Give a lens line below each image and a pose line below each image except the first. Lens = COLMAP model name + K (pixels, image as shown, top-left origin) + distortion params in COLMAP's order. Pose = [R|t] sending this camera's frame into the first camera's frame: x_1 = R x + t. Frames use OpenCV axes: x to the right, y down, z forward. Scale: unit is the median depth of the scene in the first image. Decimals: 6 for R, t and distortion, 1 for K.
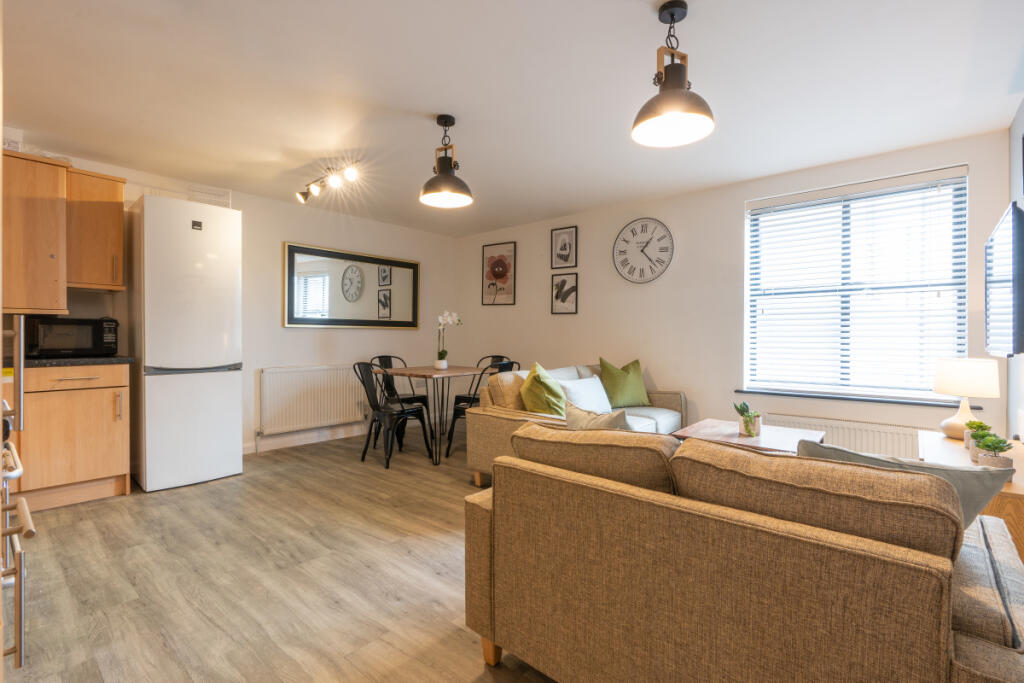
lens RADIAL K [[465.8, 0, 512.0], [0, 465.8, 341.5], [0, 0, 1]] dist [-0.016613, 0.006969]
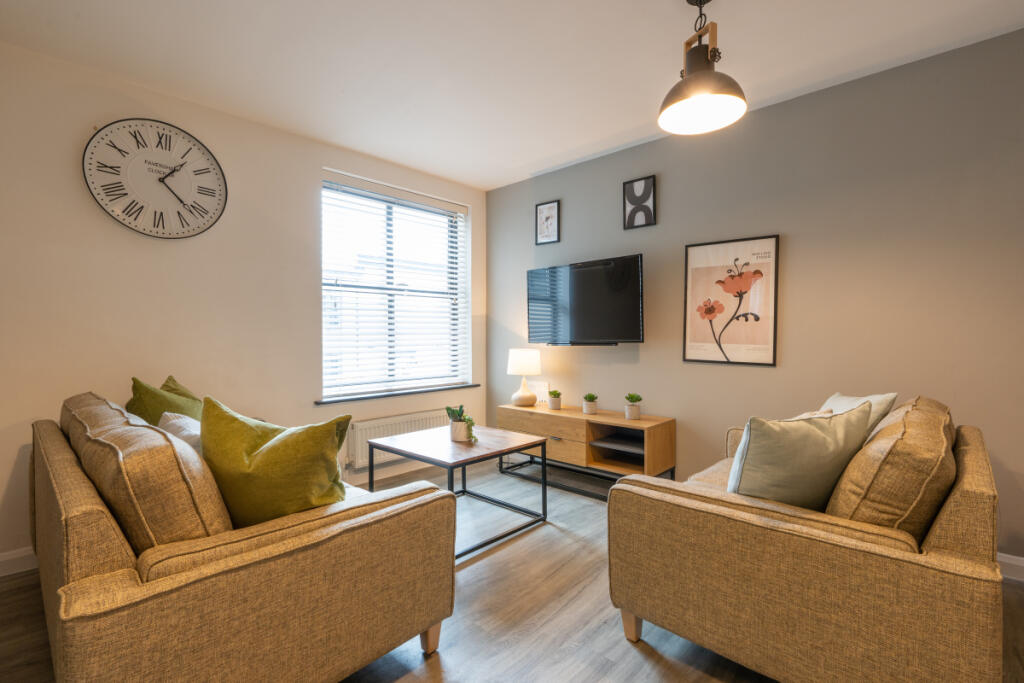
lens RADIAL K [[465.8, 0, 512.0], [0, 465.8, 341.5], [0, 0, 1]] dist [-0.016613, 0.006969]
pose [[0.036449, -0.012500, 0.999257, -0.339386], [0.018754, 0.999754, 0.011822, -0.001187], [-0.999160, 0.018309, 0.036675, 0.739653]]
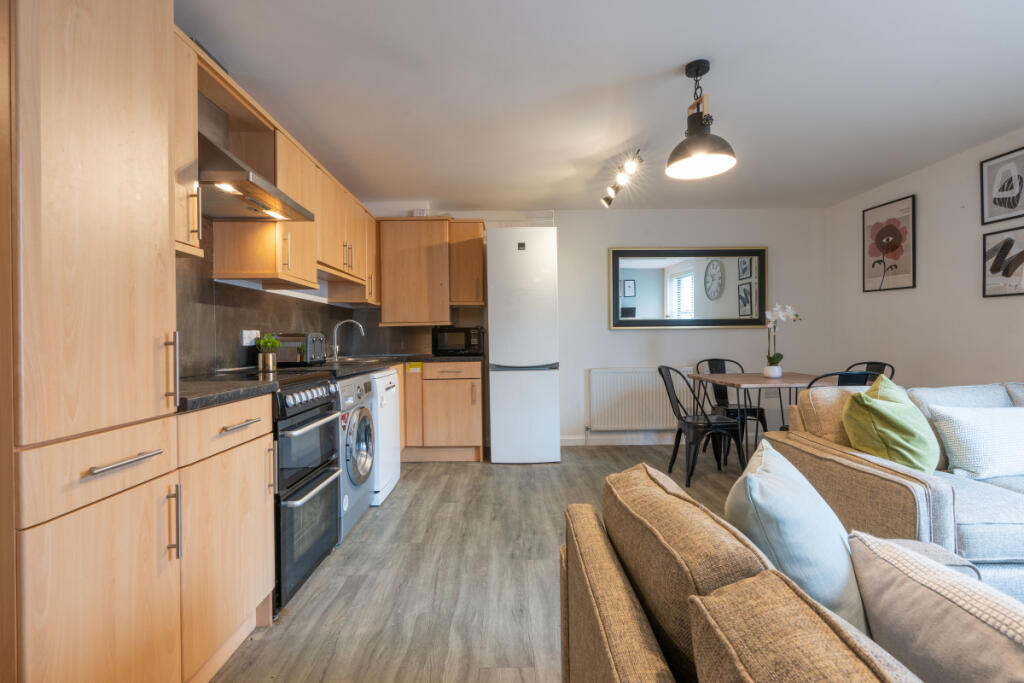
lens RADIAL K [[465.8, 0, 512.0], [0, 465.8, 341.5], [0, 0, 1]] dist [-0.016613, 0.006969]
pose [[0.664015, -0.005732, -0.747698, 0.191832], [0.005068, 0.999982, -0.003165, -0.002675], [0.747702, -0.001687, 0.664032, 0.183975]]
